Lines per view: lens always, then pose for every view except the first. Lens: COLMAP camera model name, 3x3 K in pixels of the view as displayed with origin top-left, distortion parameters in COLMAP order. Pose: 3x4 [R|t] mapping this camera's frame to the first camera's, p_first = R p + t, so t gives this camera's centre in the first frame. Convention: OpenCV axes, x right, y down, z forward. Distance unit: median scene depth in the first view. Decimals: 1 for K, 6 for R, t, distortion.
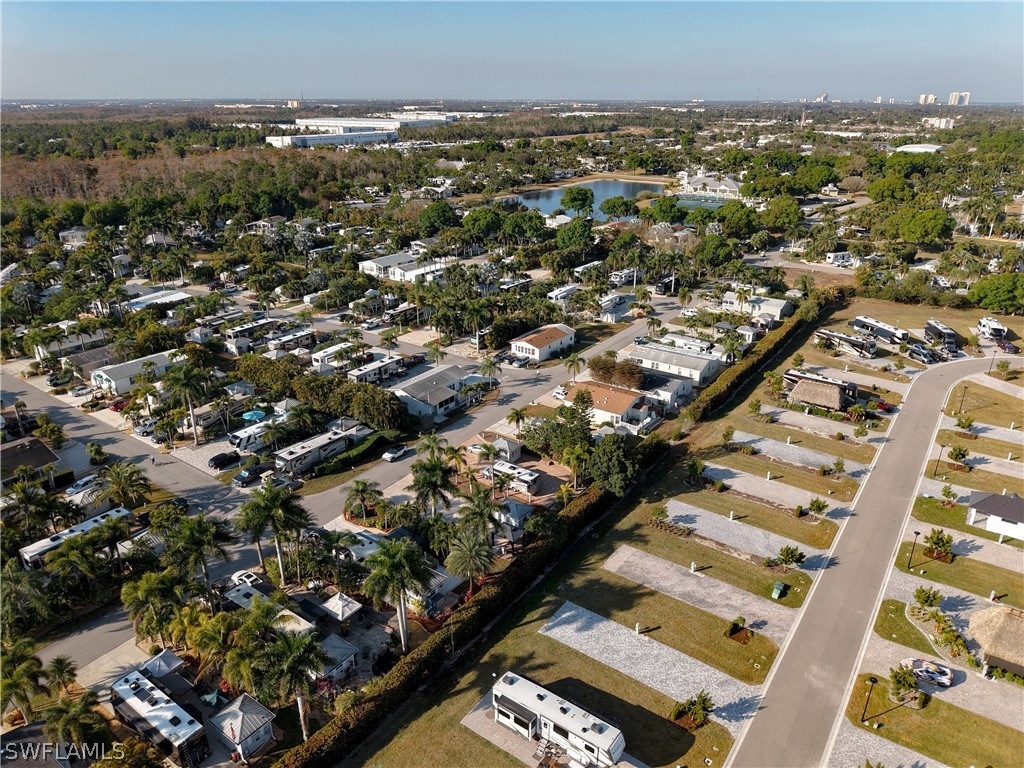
lens RADIAL K [[693.8, 0, 509.3], [0, 693.8, 381.0], [0, 0, 1]] dist [0.018153, -0.025688]
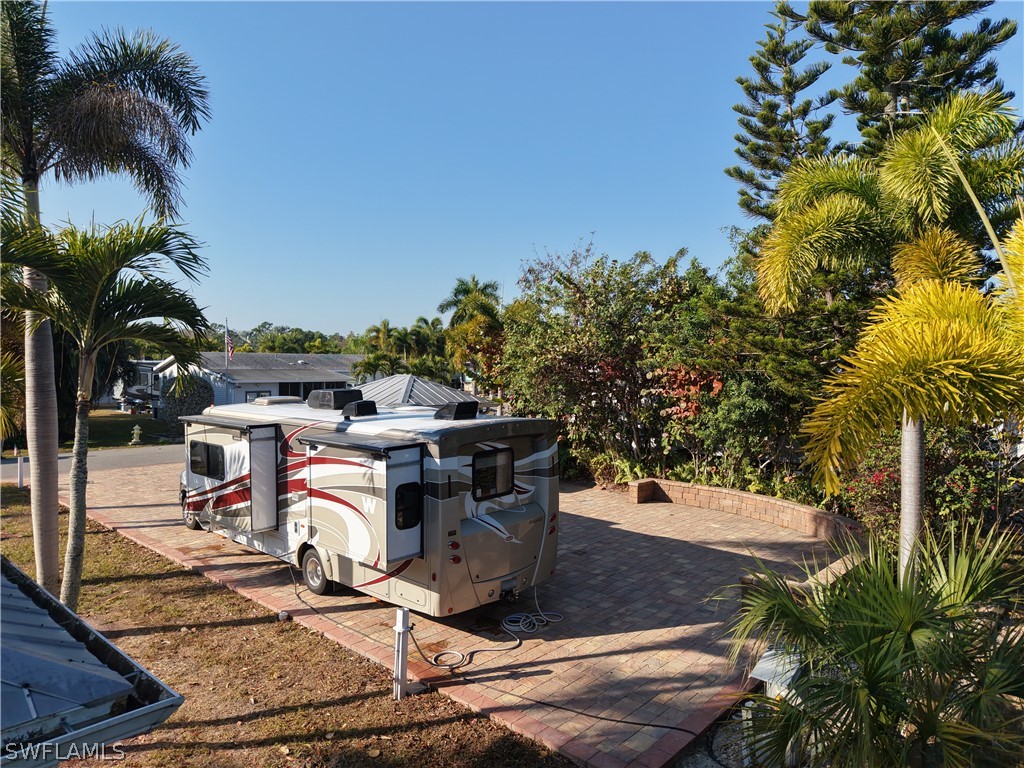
lens RADIAL K [[693.8, 0, 509.3], [0, 693.8, 381.0], [0, 0, 1]] dist [0.018153, -0.025688]
pose [[0.992382, 0.005976, -0.123052, 0.043023], [-0.048130, 0.938250, -0.342594, 0.140478], [0.113406, 0.345907, 0.931390, 0.764457]]
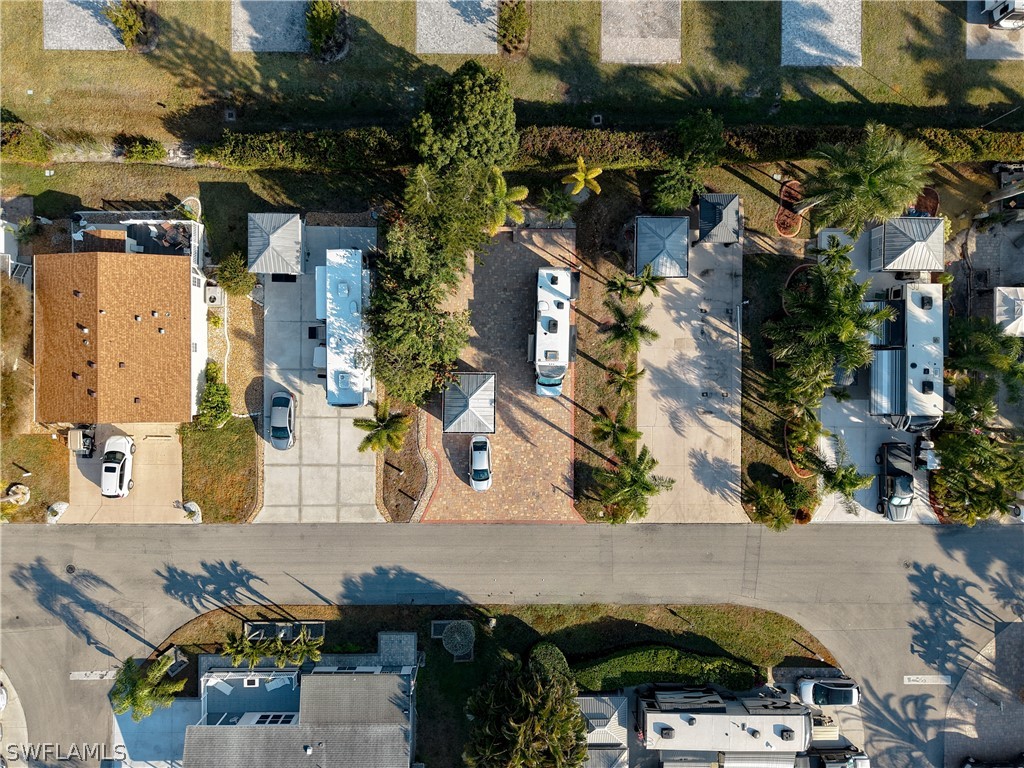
lens RADIAL K [[707.1, 0, 507.1], [0, 707.1, 388.2], [0, 0, 1]] dist [0.007251, -0.005550]
pose [[-0.574060, -0.818624, -0.017571, -0.004709], [0.287621, -0.221692, 0.931733, -0.305002], [-0.766635, 0.529817, 0.362718, 0.746015]]
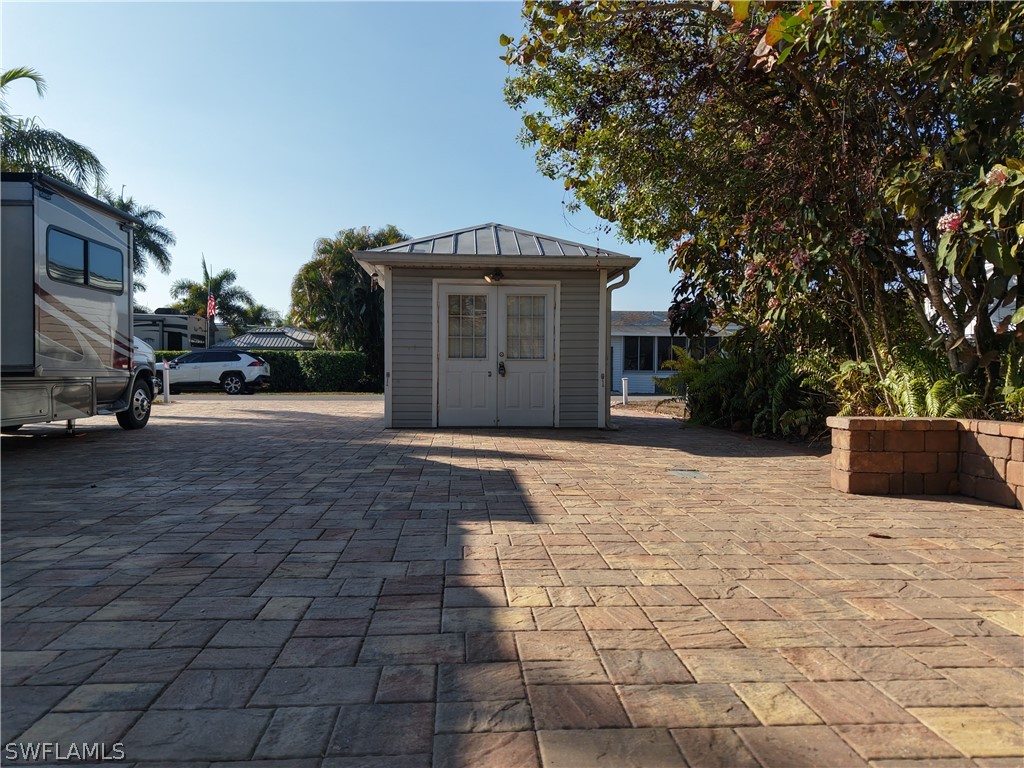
lens RADIAL K [[707.1, 0, 507.1], [0, 707.1, 388.2], [0, 0, 1]] dist [0.007251, -0.005550]
pose [[0.634499, 0.017655, -0.772722, 0.072489], [-0.288453, 0.932919, -0.215541, 0.121176], [0.717082, 0.359655, 0.597028, 0.877593]]
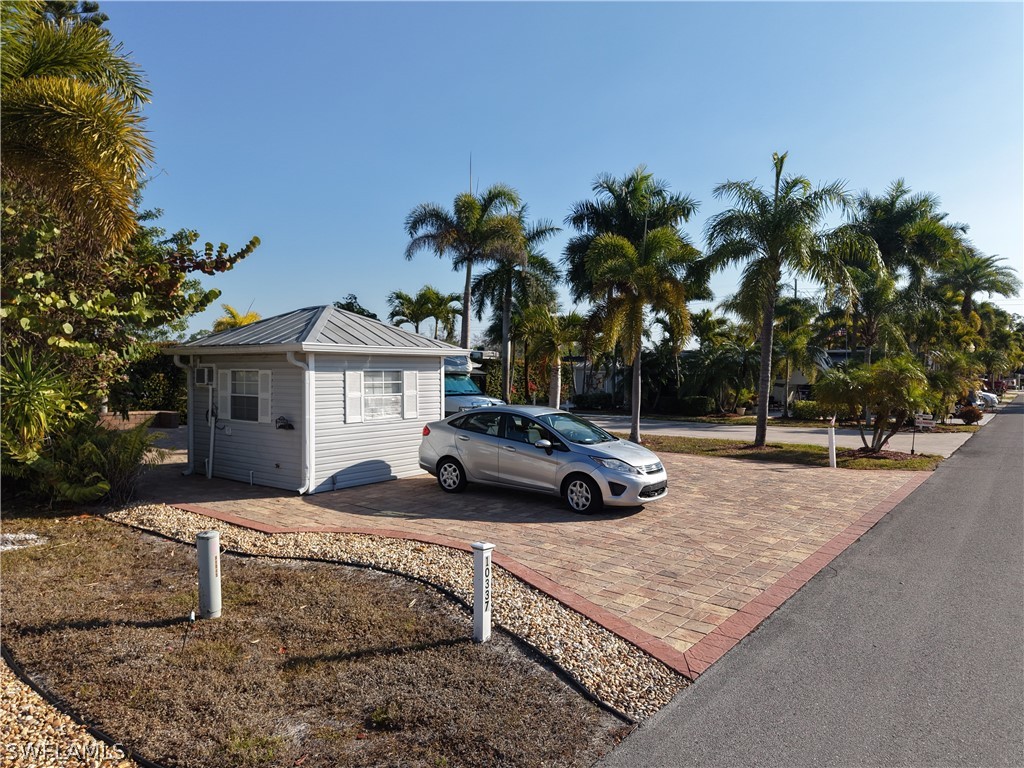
lens RADIAL K [[714.5, 0, 512.0], [0, 714.5, 384.0], [0, 0, 1]] dist [-0.020775, -0.001109]
pose [[-0.999244, -0.005018, 0.038561, -0.041651], [0.010767, 0.917166, 0.398360, 0.046649], [-0.037366, 0.398474, -0.916418, 1.028010]]
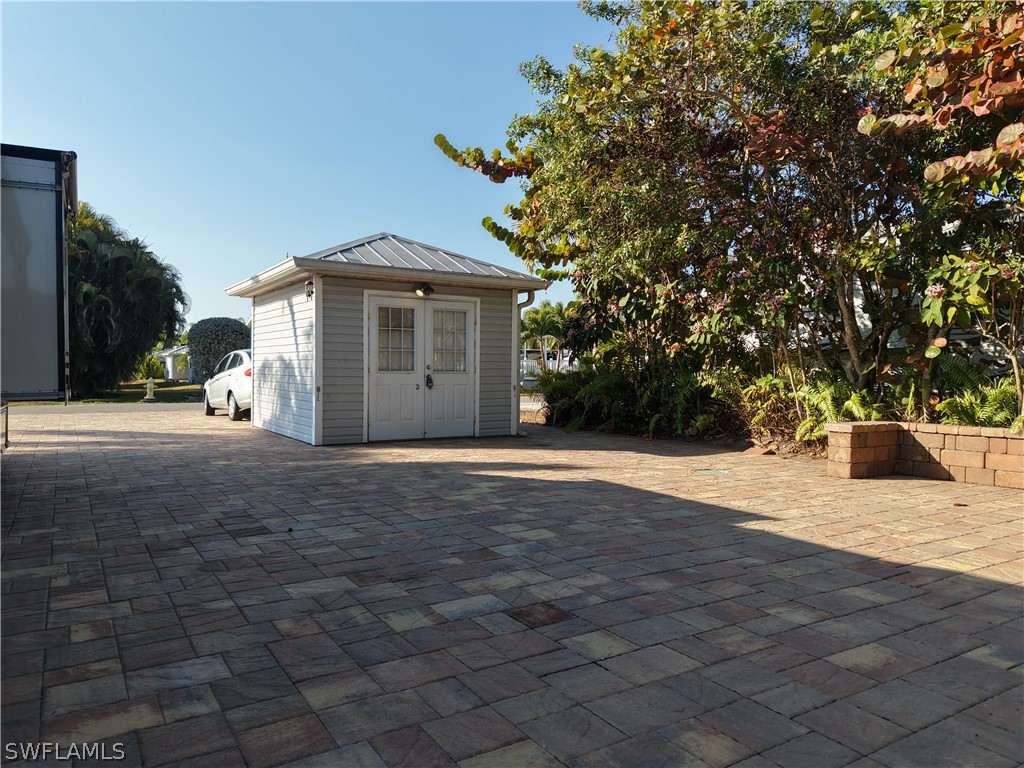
lens RADIAL K [[716.4, 0, 512.0], [0, 716.4, 384.0], [0, 0, 1]] dist [0.005244, -0.004011]
pose [[0.920934, 0.007182, -0.389651, 0.049698], [-0.145129, 0.934237, -0.325789, 0.128235], [0.361687, 0.356580, 0.861413, 0.855297]]
